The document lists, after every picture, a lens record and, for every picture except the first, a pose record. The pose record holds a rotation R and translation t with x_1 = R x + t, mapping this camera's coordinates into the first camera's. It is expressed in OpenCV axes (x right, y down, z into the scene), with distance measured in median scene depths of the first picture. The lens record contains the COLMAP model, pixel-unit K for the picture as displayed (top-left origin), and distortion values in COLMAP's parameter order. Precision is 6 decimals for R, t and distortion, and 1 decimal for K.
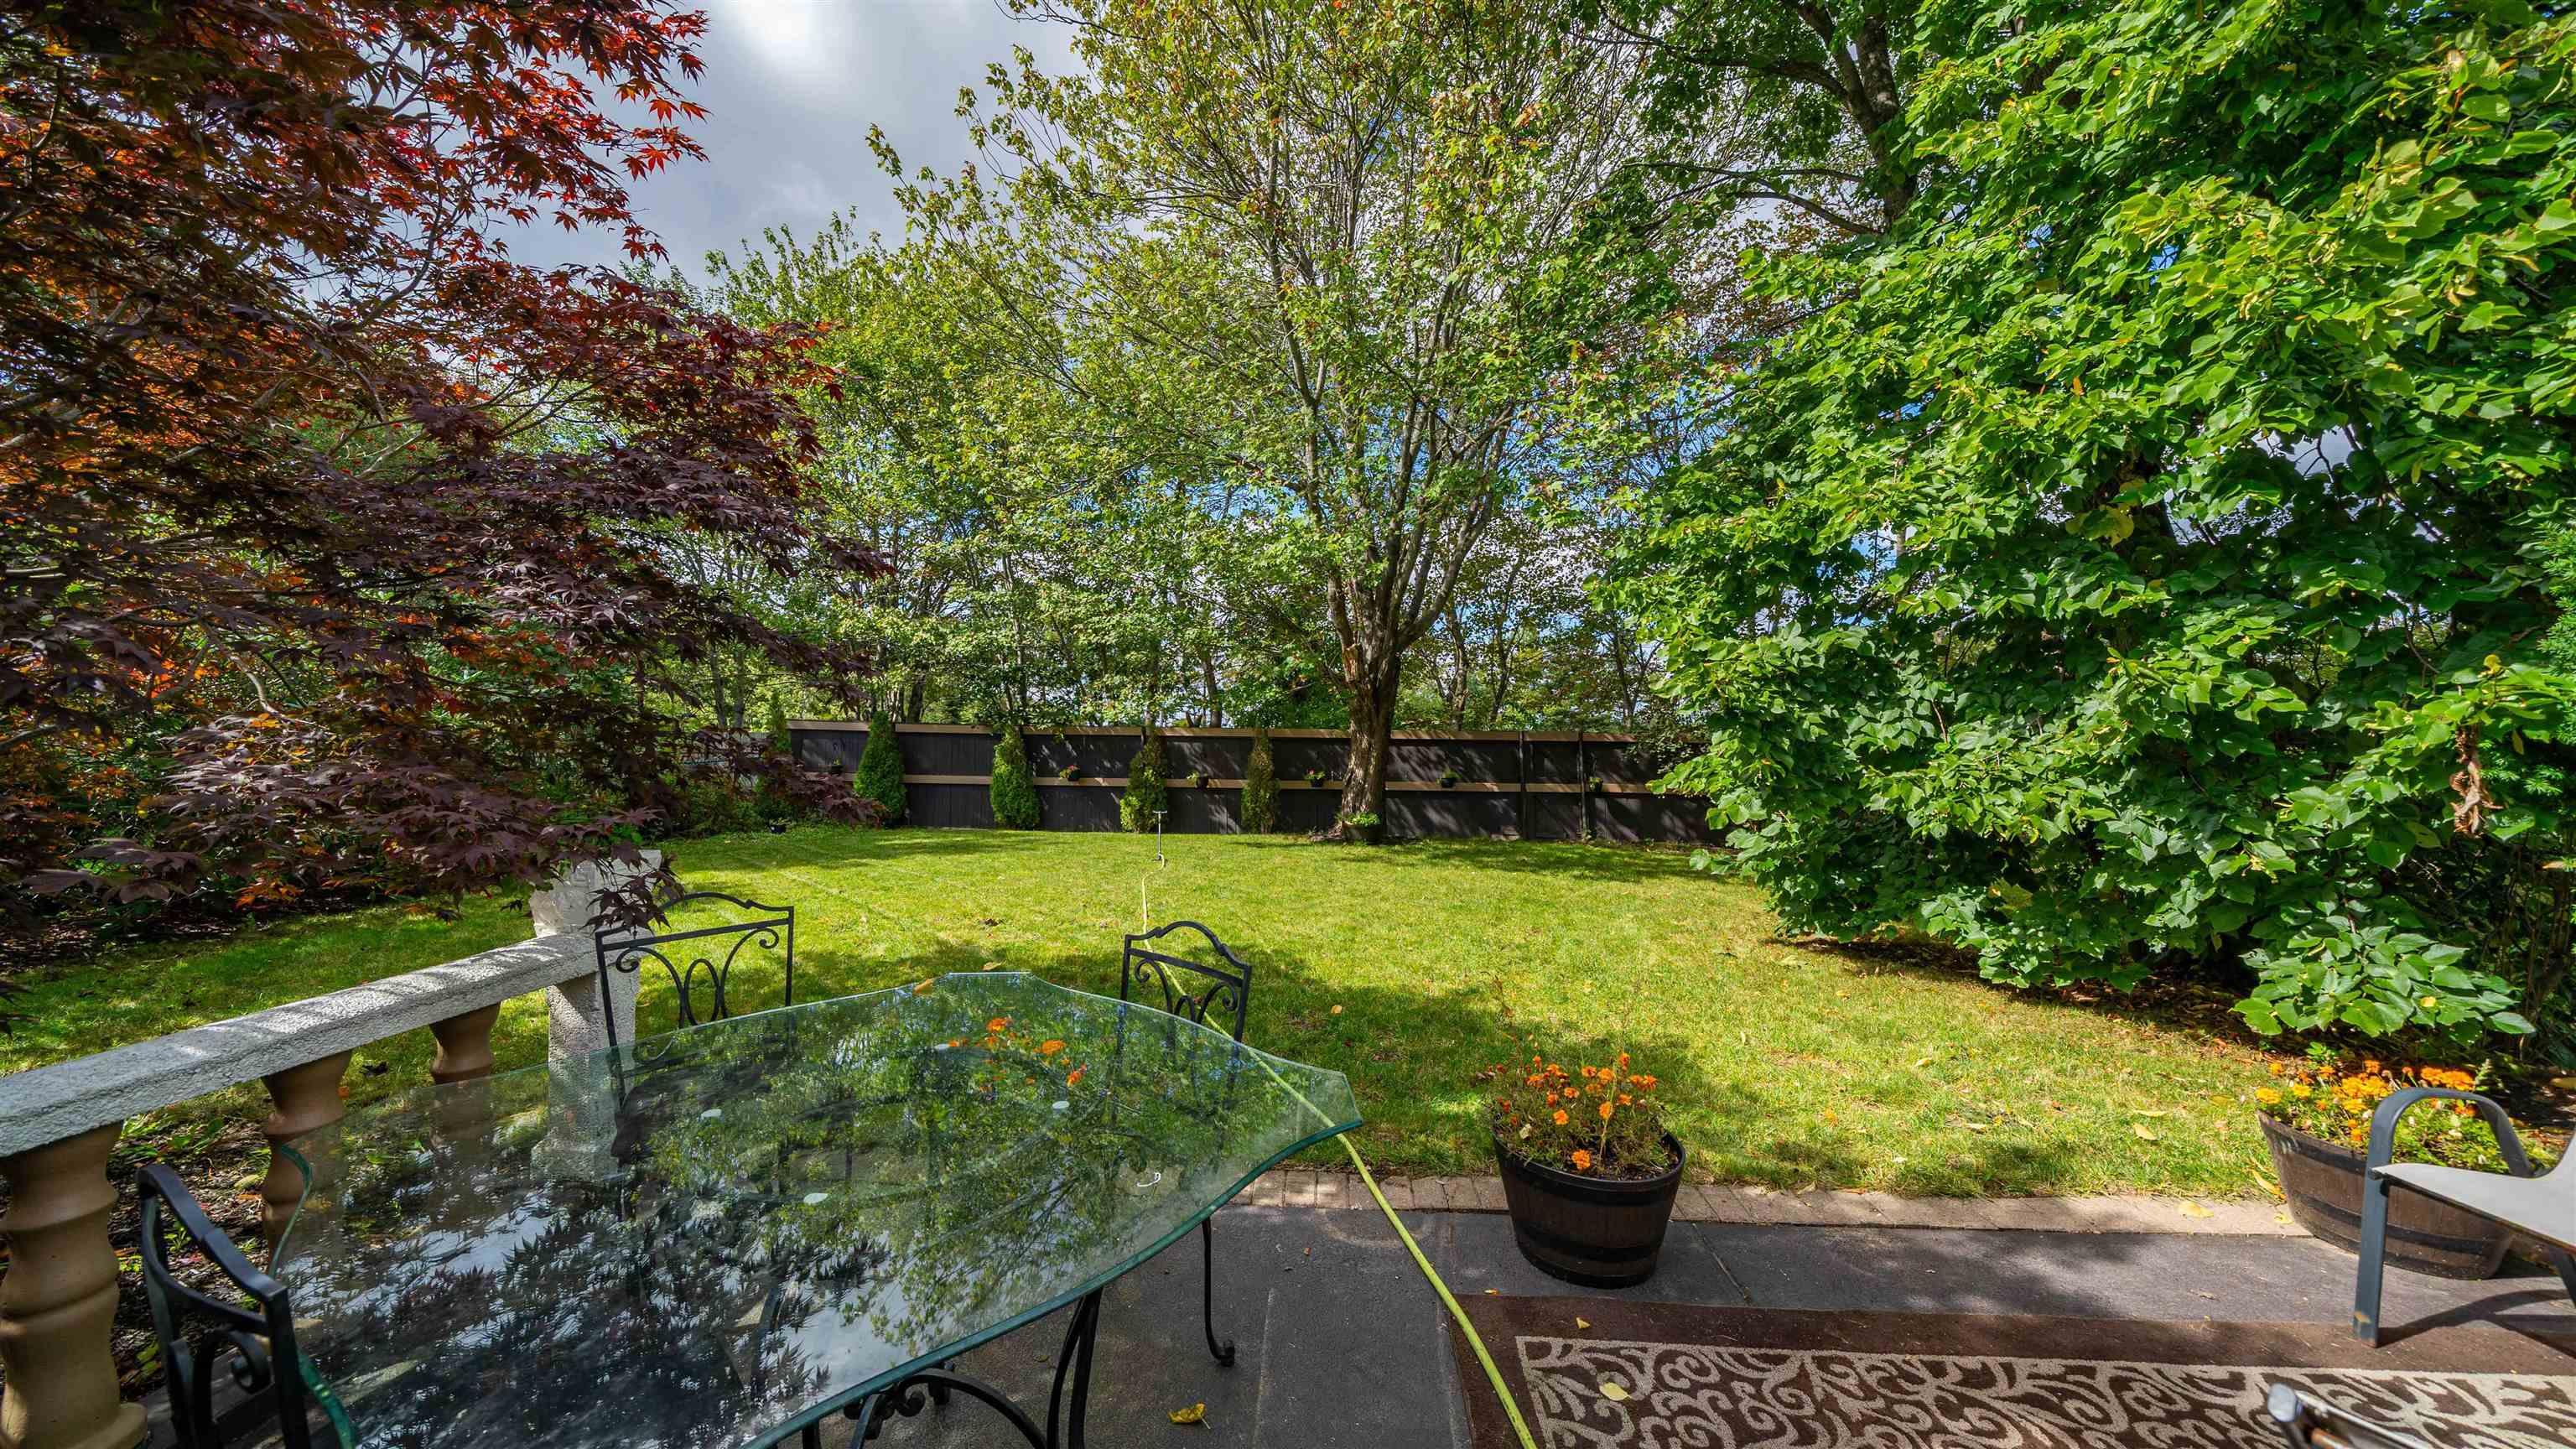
lens RADIAL K [[877.8, 0, 1306.6], [0, 877.8, 722.9], [0, 0, 1]] dist [-0.000845, 0.000110]
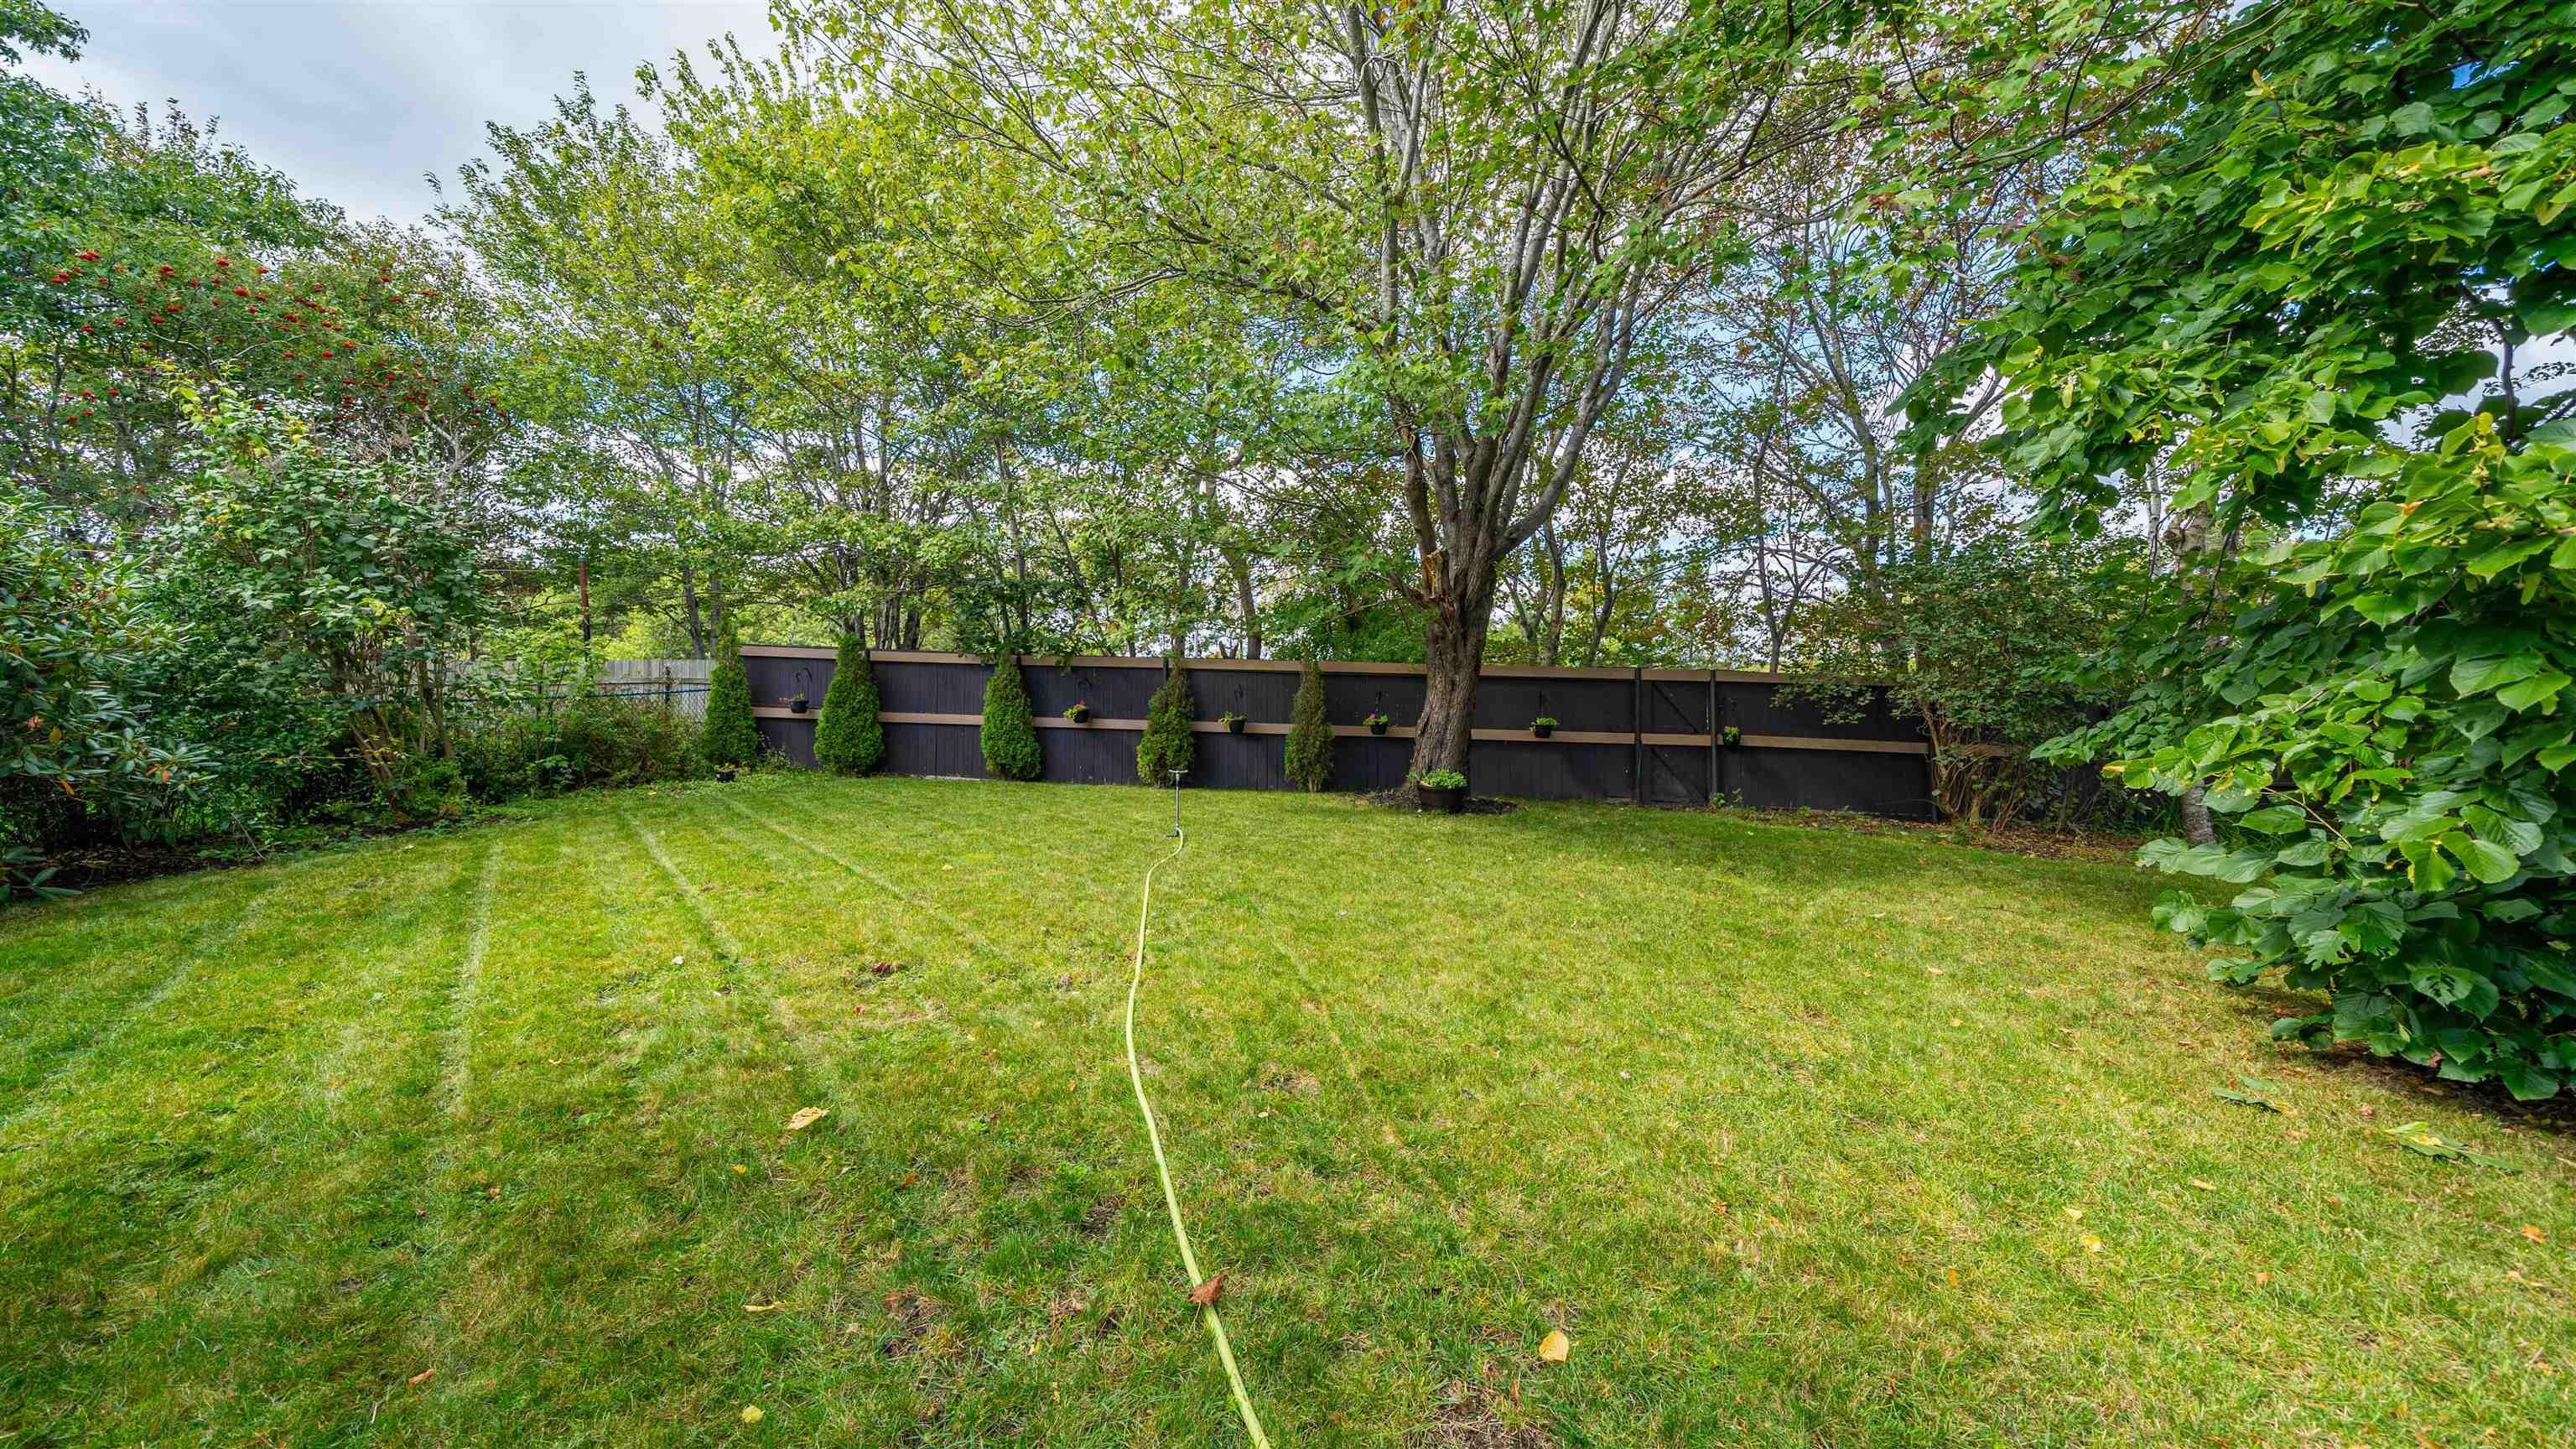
lens RADIAL K [[896.7, 0, 1281.6], [0, 896.7, 719.5], [0, 0, 1]] dist [0.000477, 0.000389]
pose [[0.997534, 0.014382, -0.068692, -0.062502], [-0.009728, 0.997665, 0.067605, 0.014856], [0.069504, -0.066770, 0.995345, 0.536682]]
